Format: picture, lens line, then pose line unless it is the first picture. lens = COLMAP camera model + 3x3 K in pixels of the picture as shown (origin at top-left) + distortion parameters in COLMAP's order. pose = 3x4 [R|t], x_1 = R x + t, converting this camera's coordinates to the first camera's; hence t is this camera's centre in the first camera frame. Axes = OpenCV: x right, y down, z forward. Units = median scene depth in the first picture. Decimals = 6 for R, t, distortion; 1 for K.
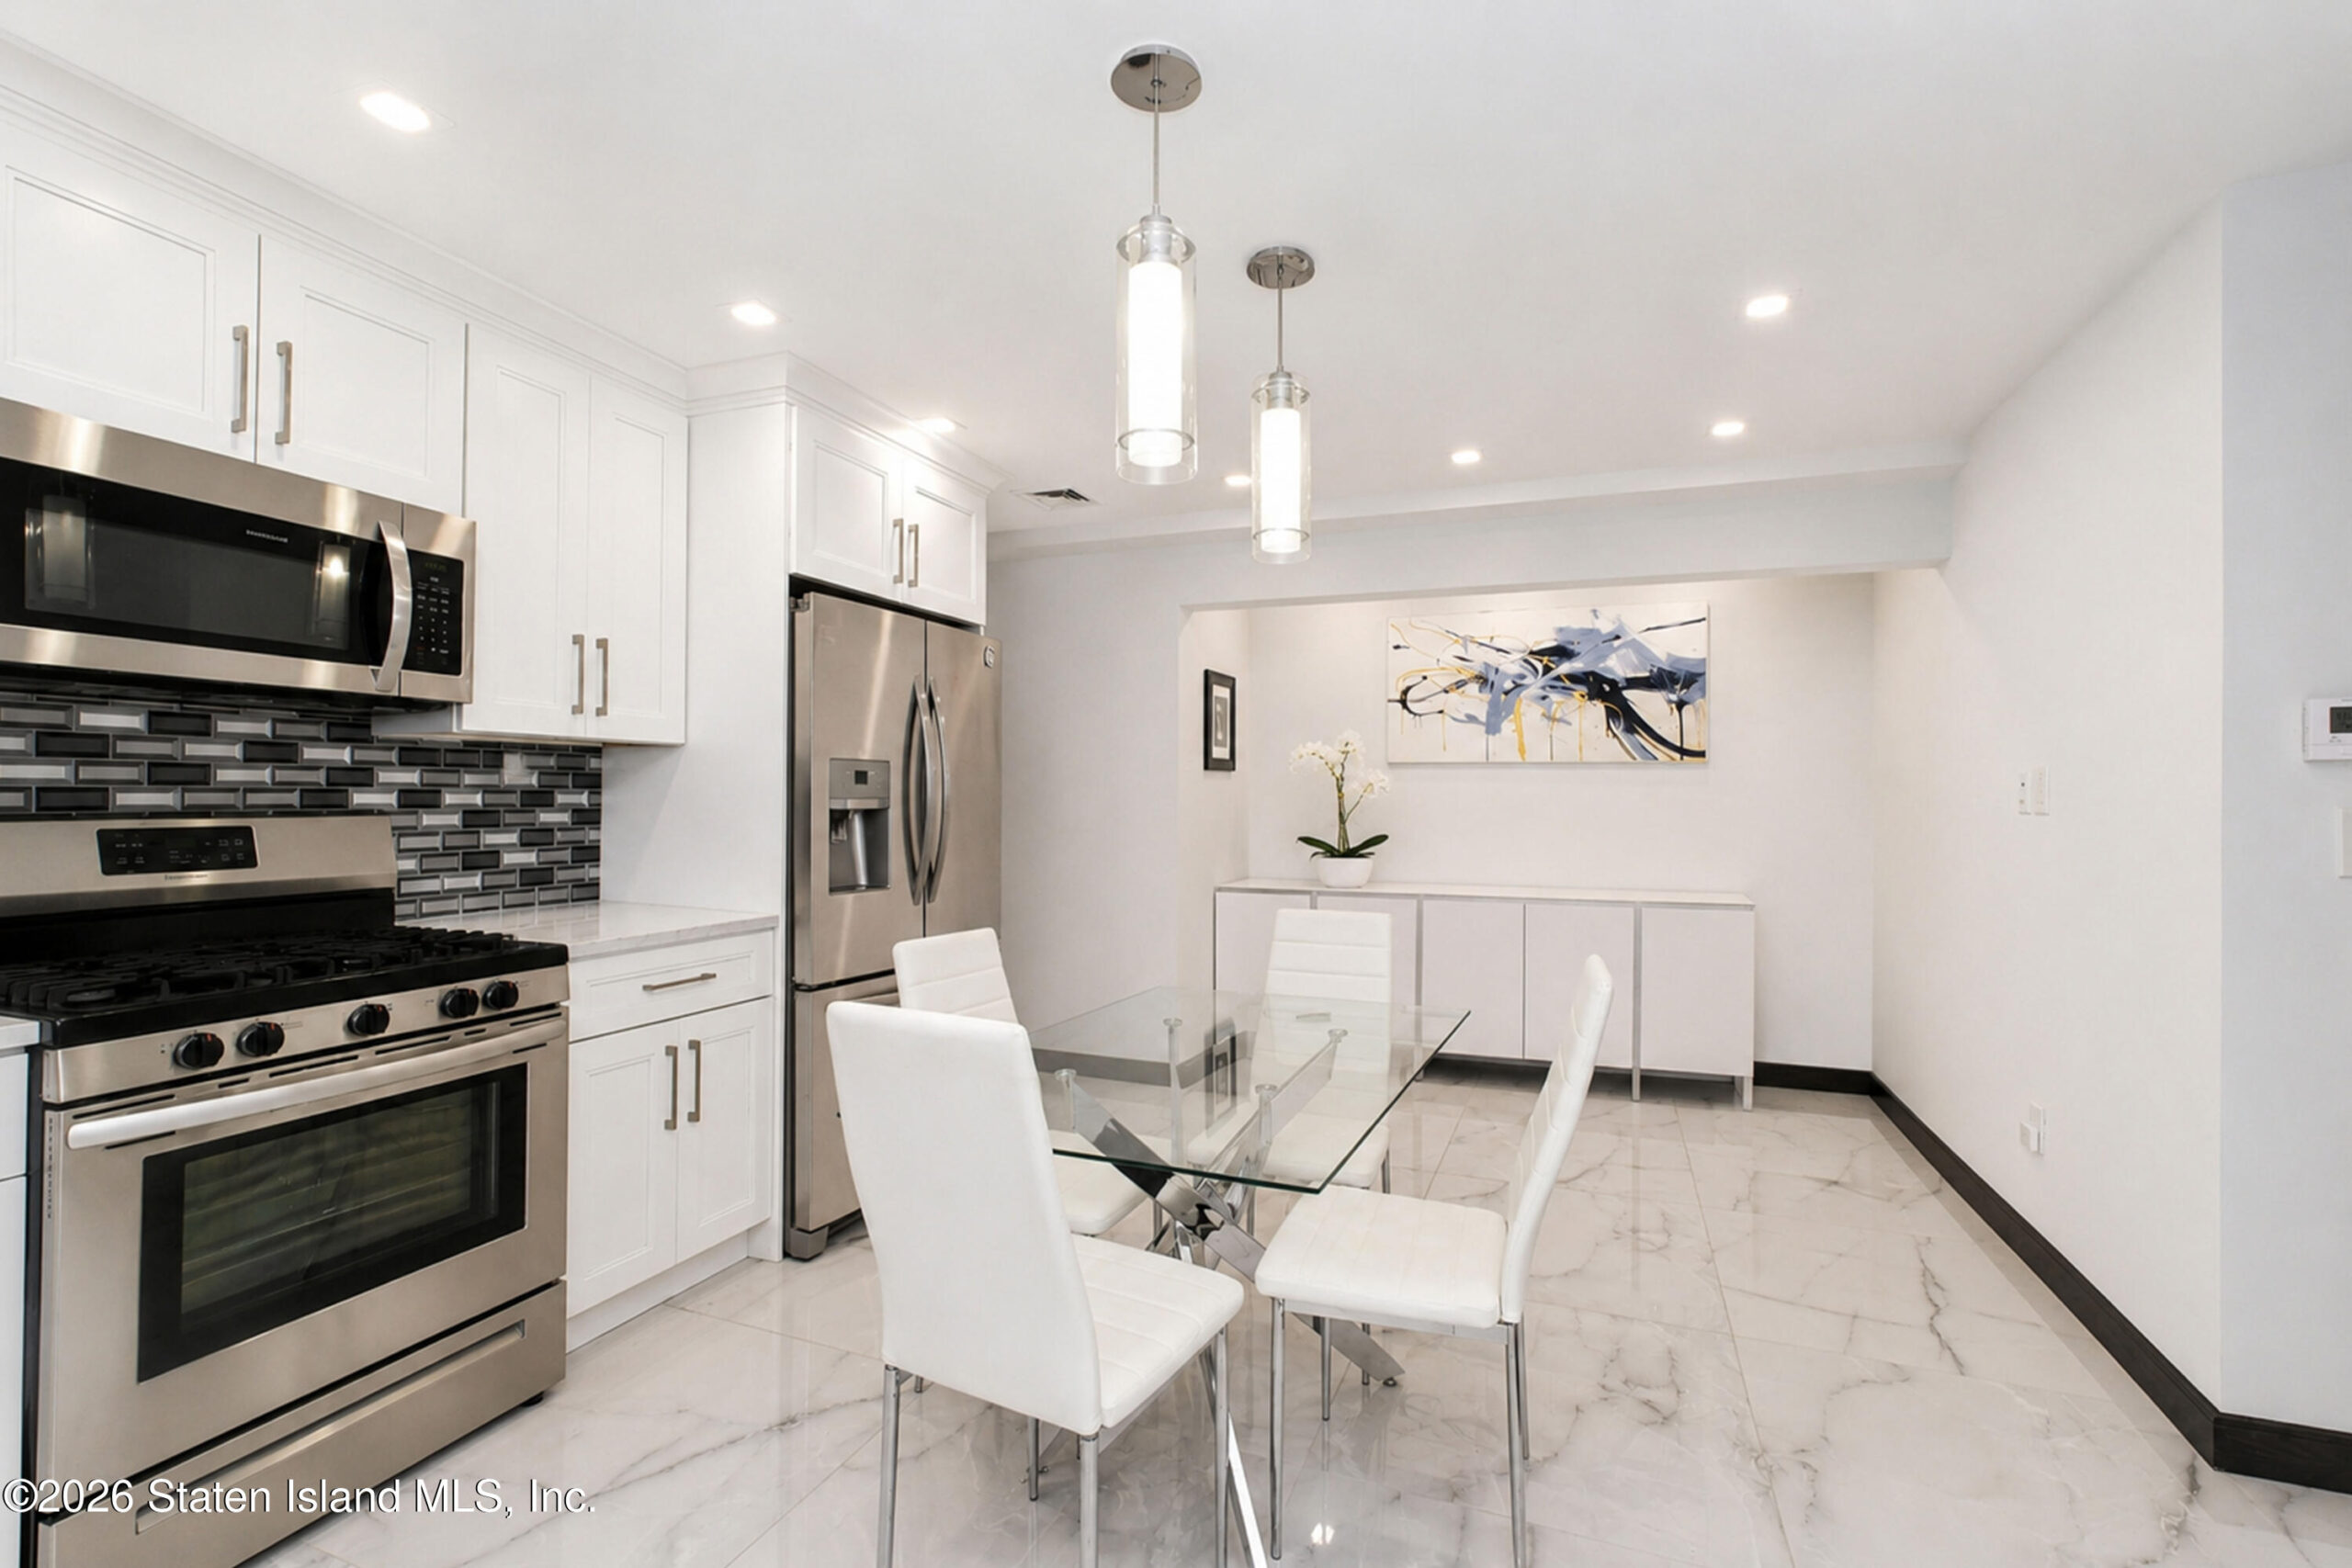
lens RADIAL K [[1042.2, 0, 1176.0], [0, 1042.2, 784.0], [0, 0, 1]] dist [0.000086, 0.000050]
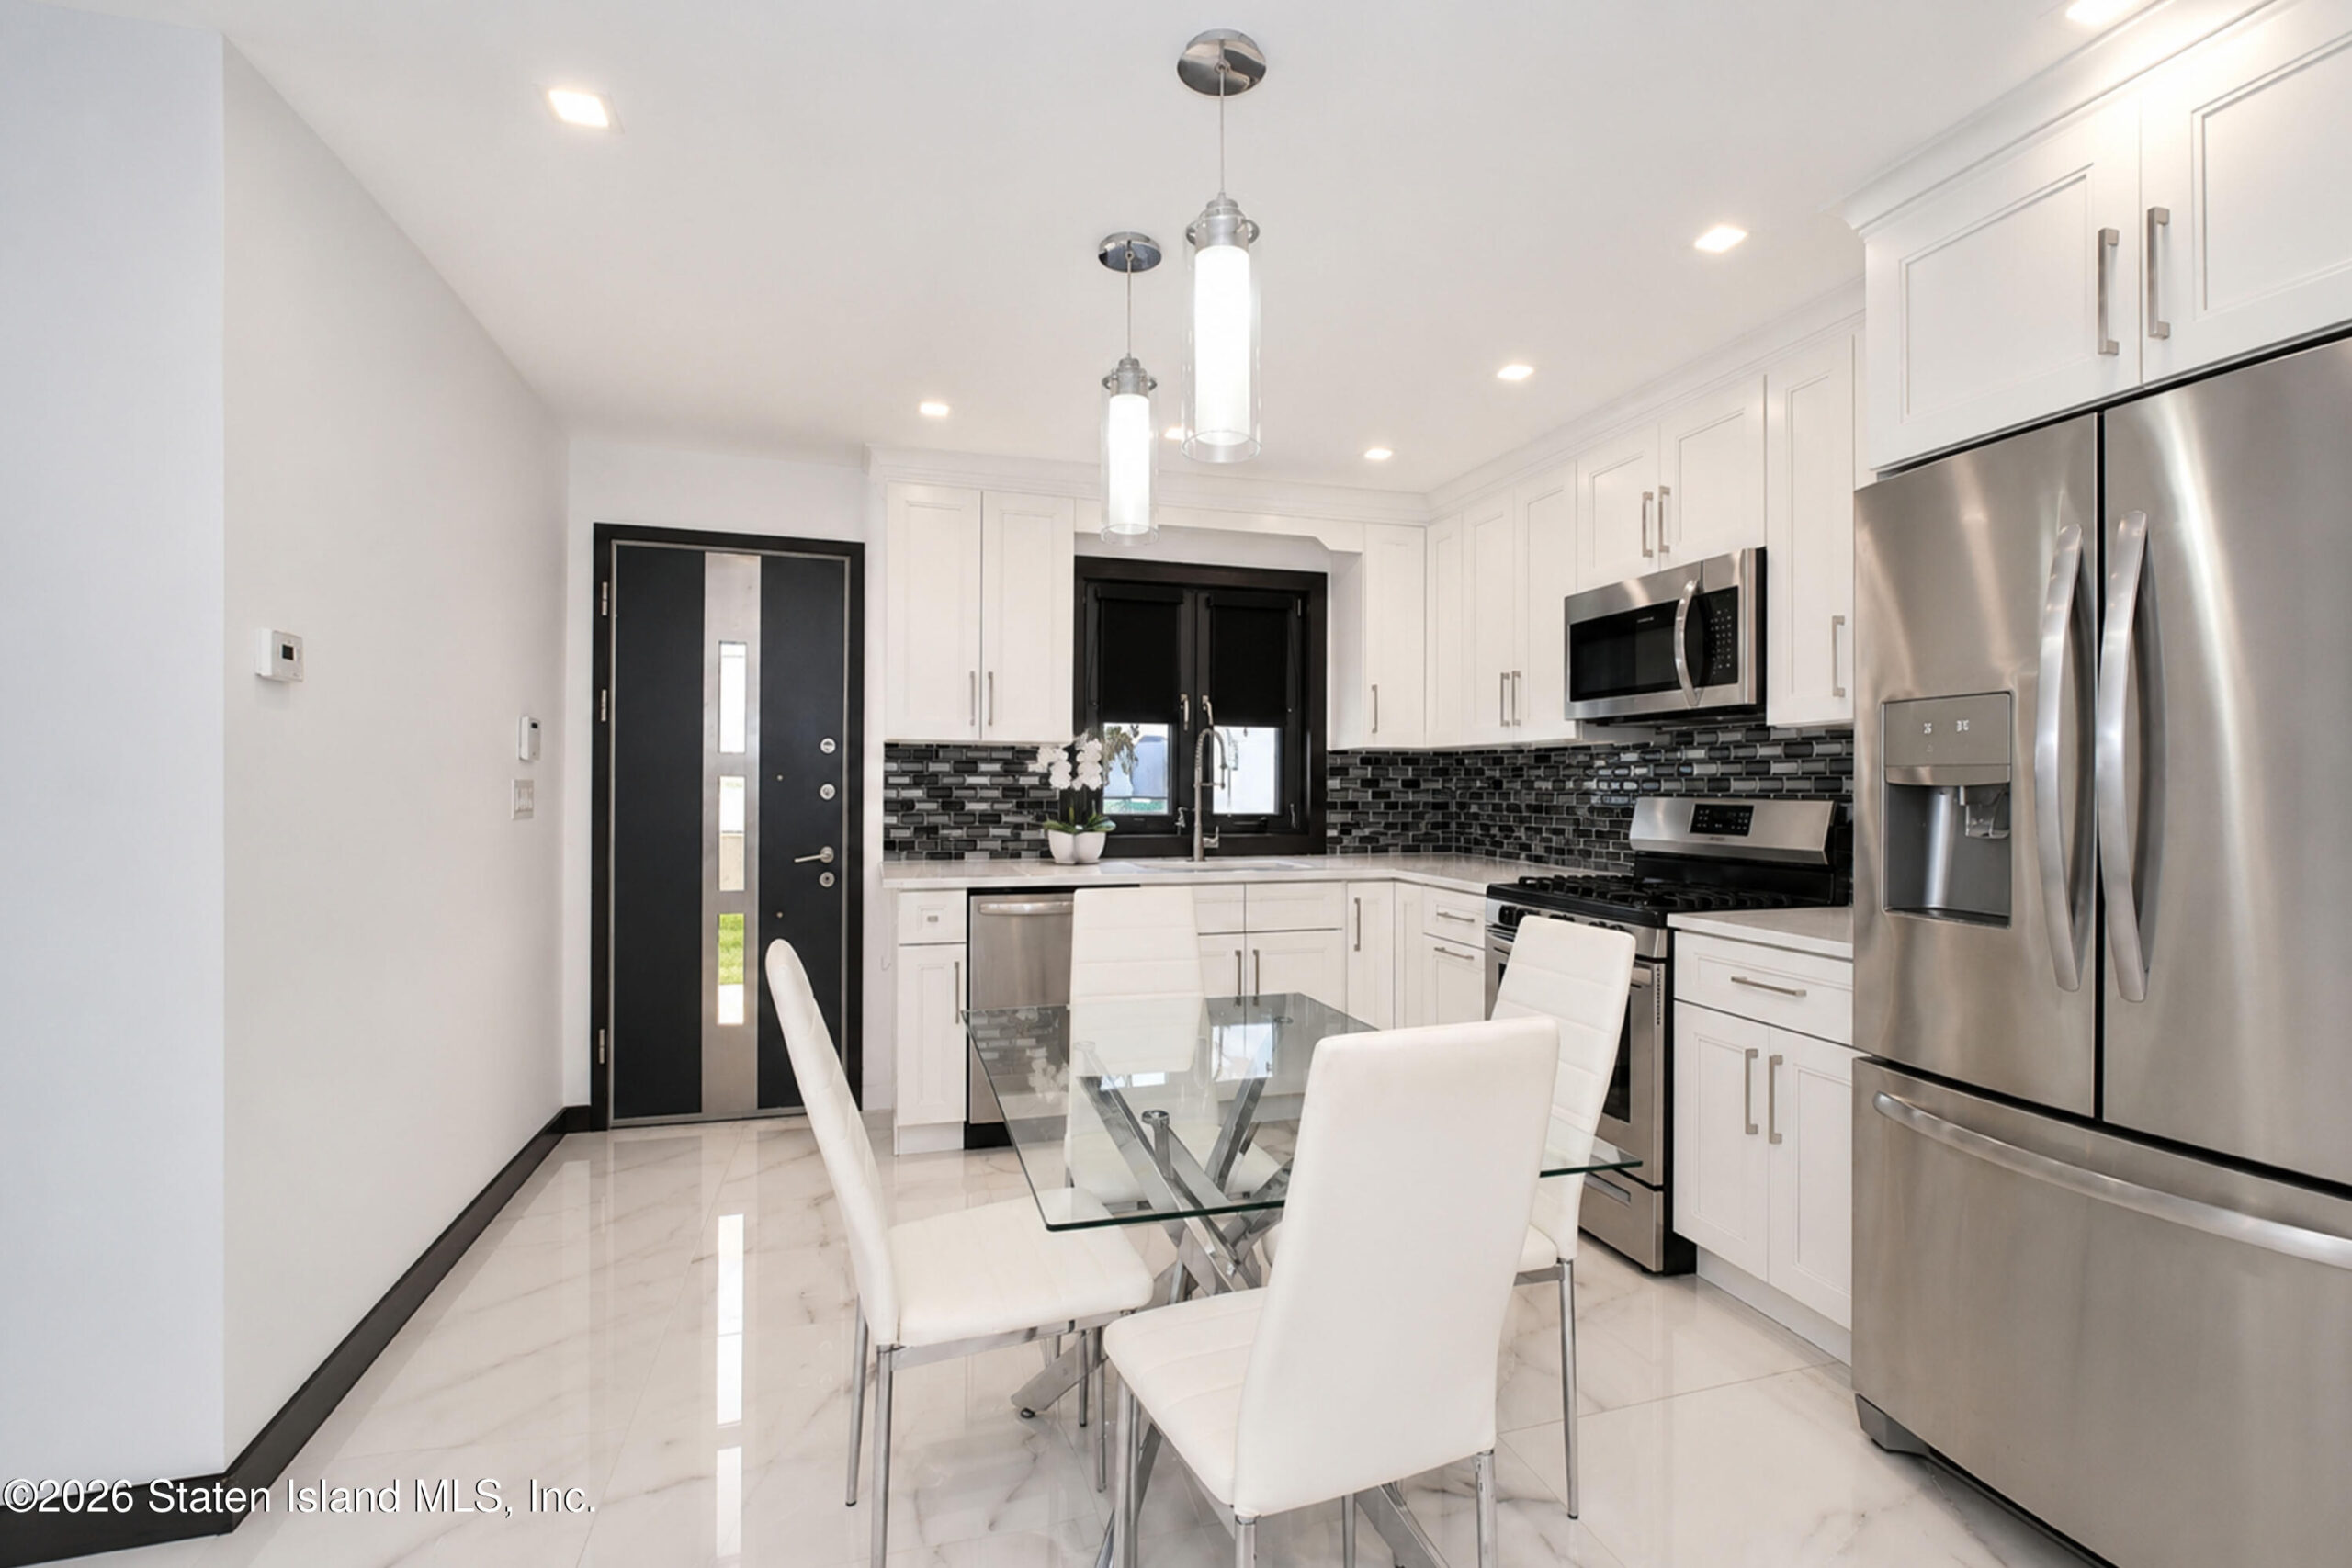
lens RADIAL K [[1032.2, 0, 1176.0], [0, 1032.2, 784.0], [0, 0, 1]] dist [0.000332, 0.000013]
pose [[-0.796320, 0.012025, -0.604756, 0.569611], [0.017979, 0.999831, -0.003794, 0.003642], [0.604608, -0.013894, -0.796402, 1.612585]]
